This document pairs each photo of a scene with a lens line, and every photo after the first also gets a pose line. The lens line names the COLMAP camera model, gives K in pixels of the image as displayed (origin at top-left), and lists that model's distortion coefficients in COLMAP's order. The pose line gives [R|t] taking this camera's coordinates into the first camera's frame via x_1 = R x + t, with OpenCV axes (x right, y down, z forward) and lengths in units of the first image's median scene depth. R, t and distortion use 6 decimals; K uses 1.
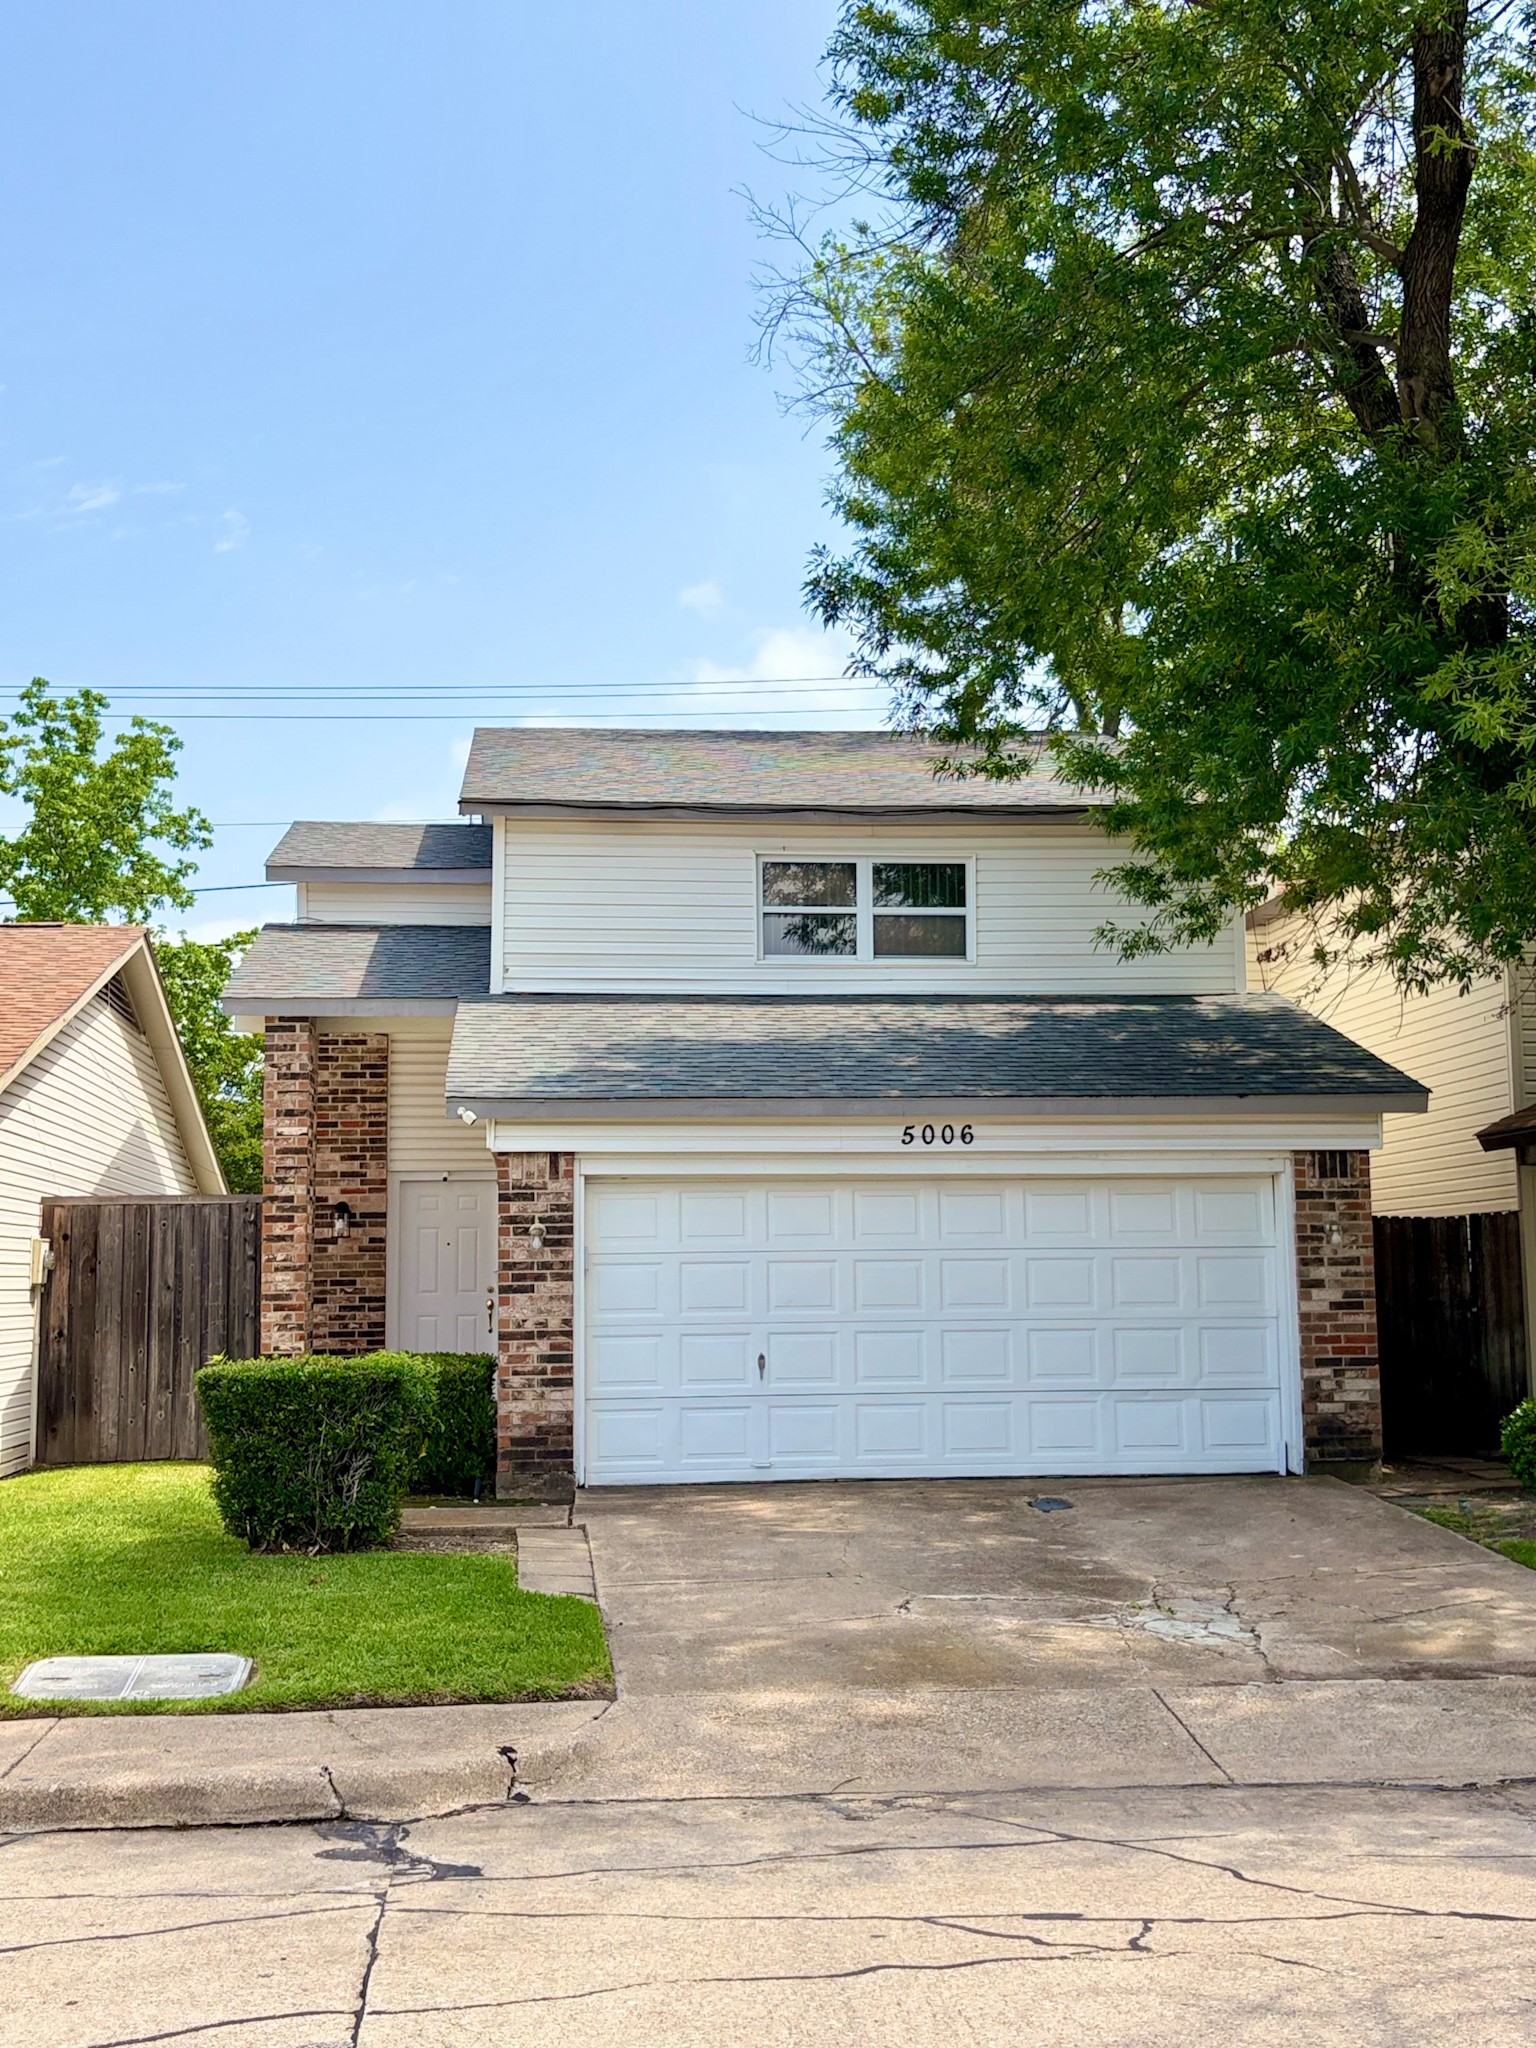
lens RADIAL K [[2428.4, 0, 764.7], [0, 2428.4, 1022.7], [0, 0, 1]] dist [0.030029, 0.000000]
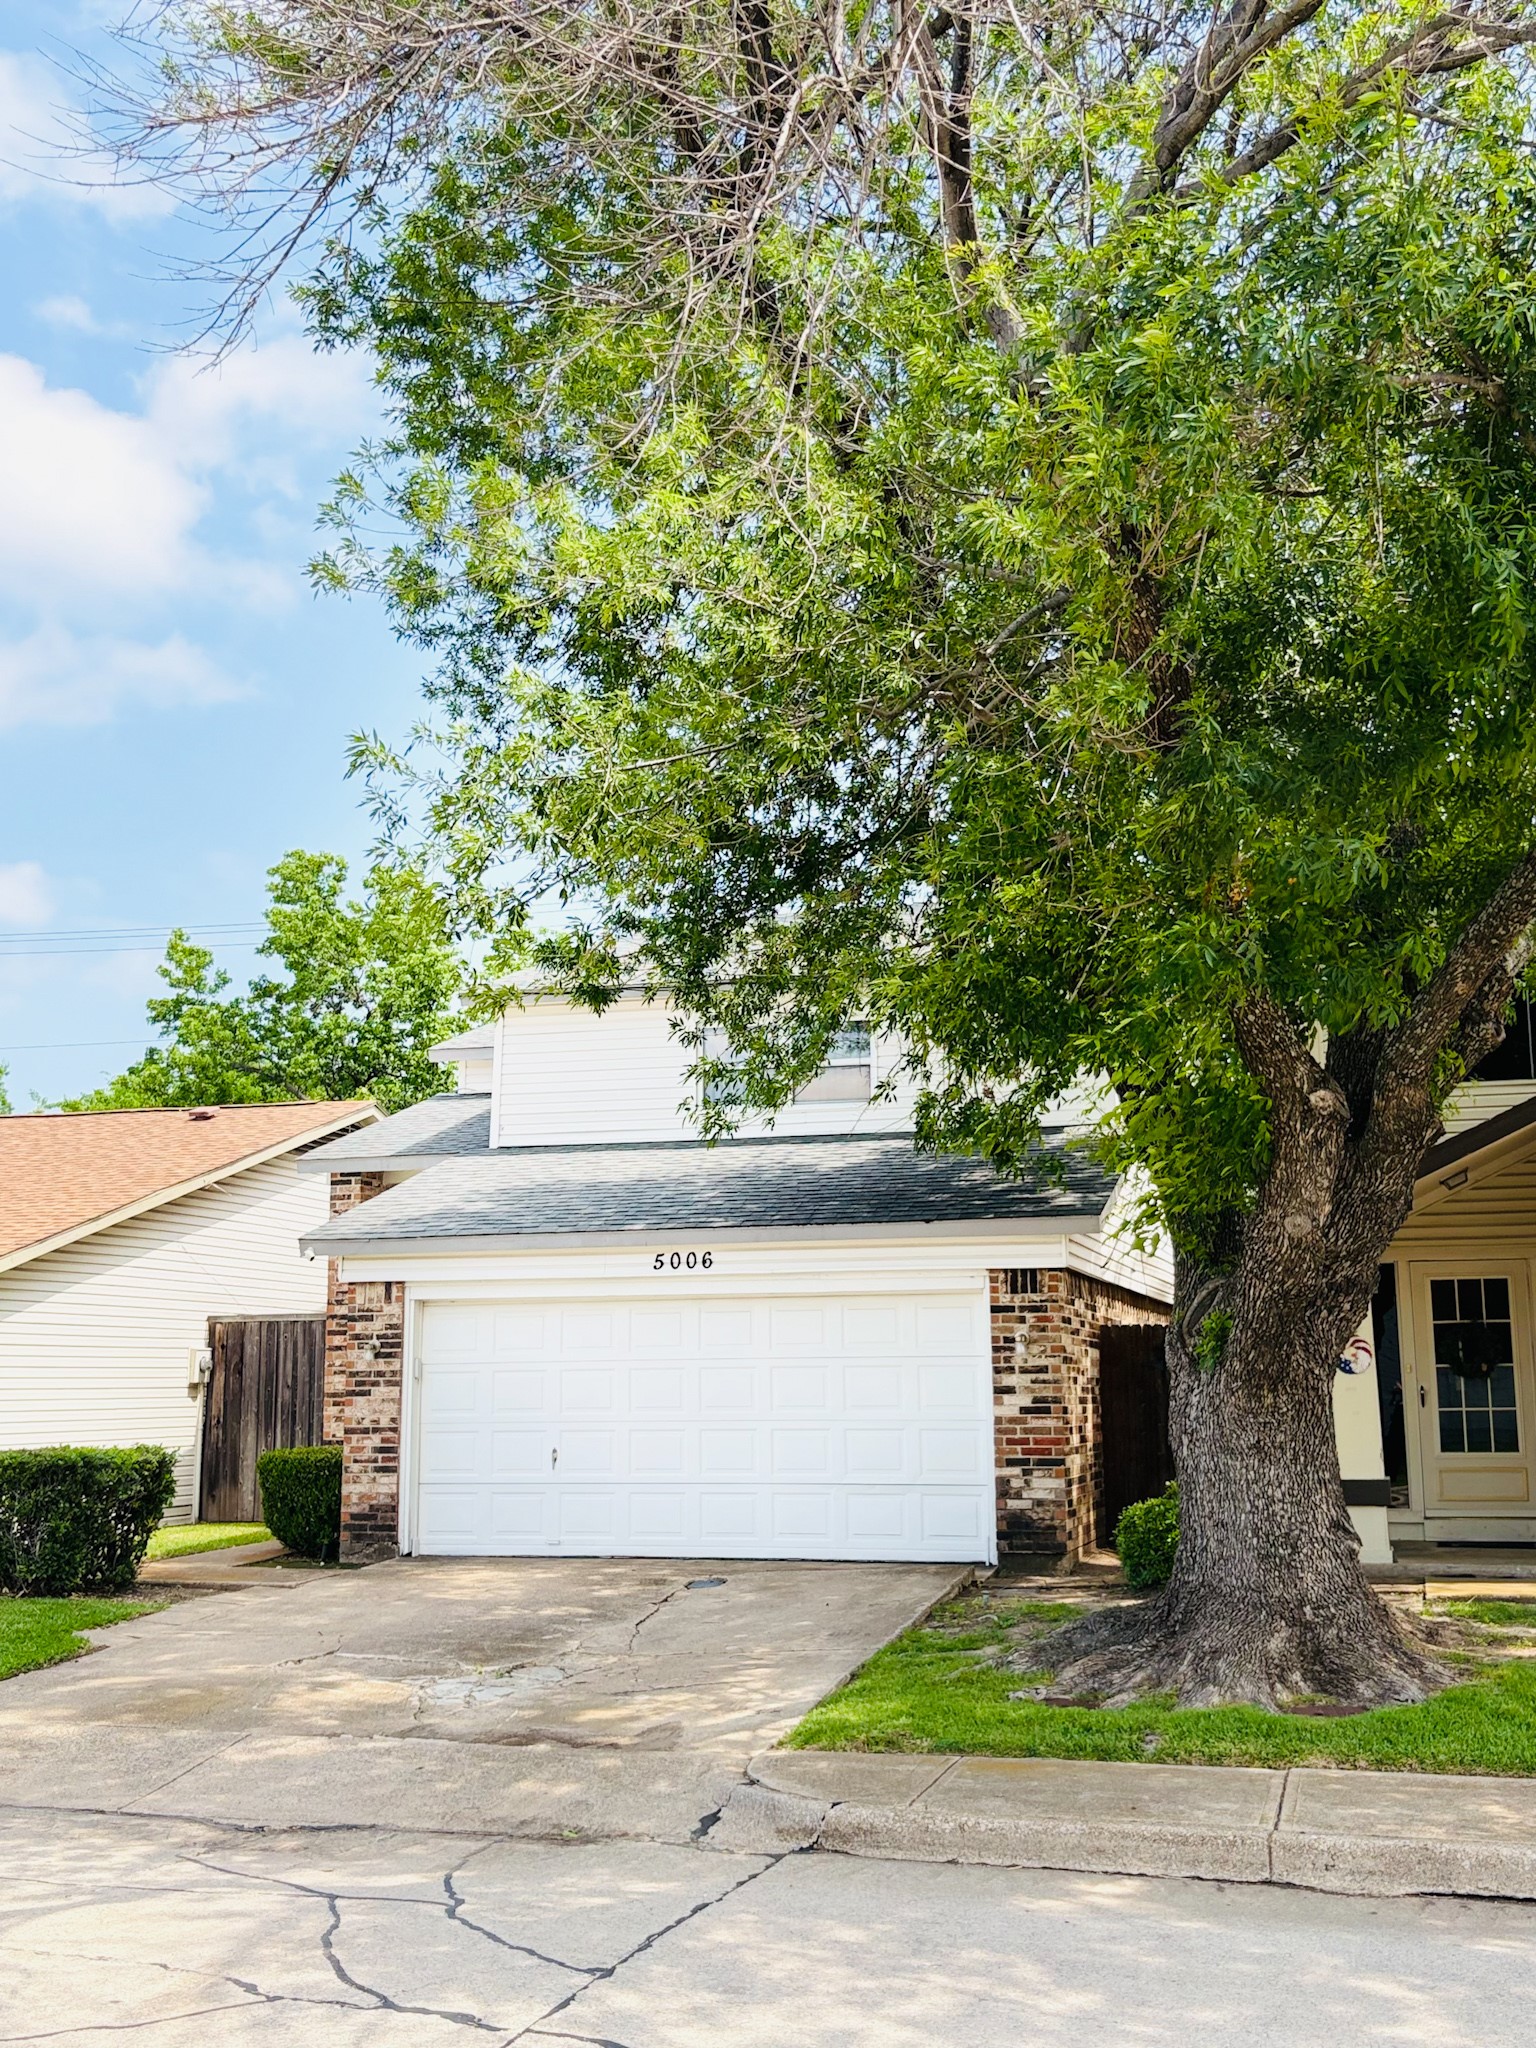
lens RADIAL K [[2099.3, 0, 781.4], [0, 2099.3, 1011.0], [0, 0, 1]] dist [0.017329, 0.000000]
pose [[0.928403, -0.061804, -0.366398, 0.491086], [0.040057, 0.996971, -0.066670, -0.004957], [0.369408, 0.047220, 0.928067, 0.068148]]
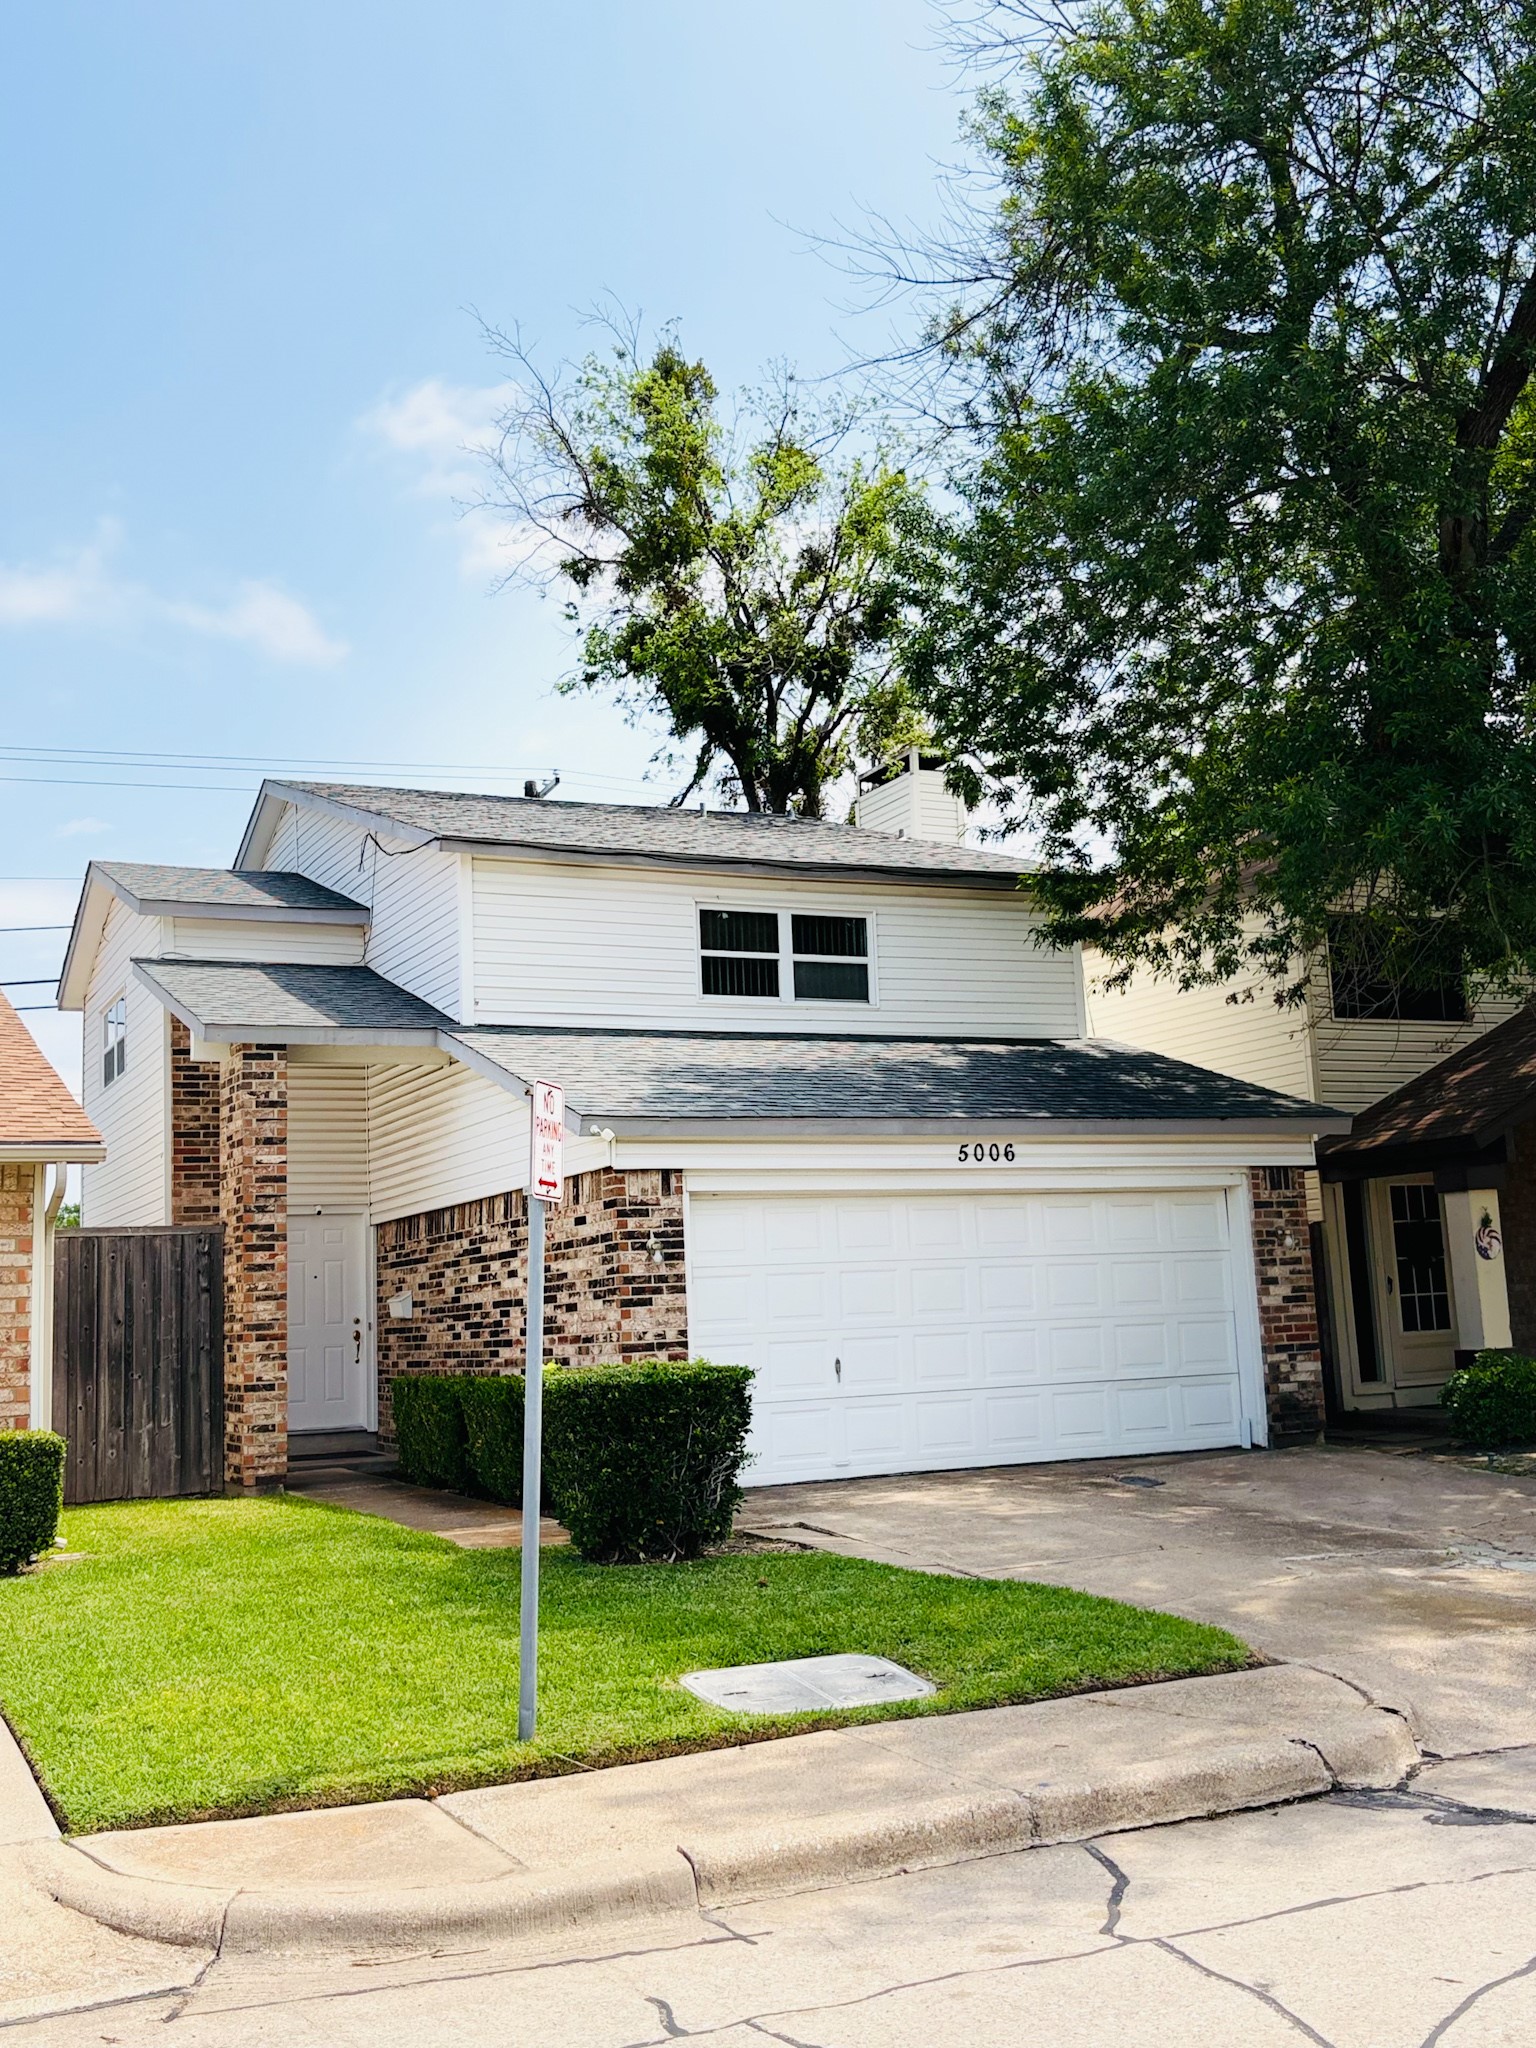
lens RADIAL K [[2099.3, 0, 769.3], [0, 2099.3, 1028.9], [0, 0, 1]] dist [0.017329, 0.000000]
pose [[0.936745, 0.018718, 0.349511, -0.351551], [-0.005486, 0.999232, -0.038811, 0.027186], [-0.349969, 0.034439, 0.936128, 0.139320]]
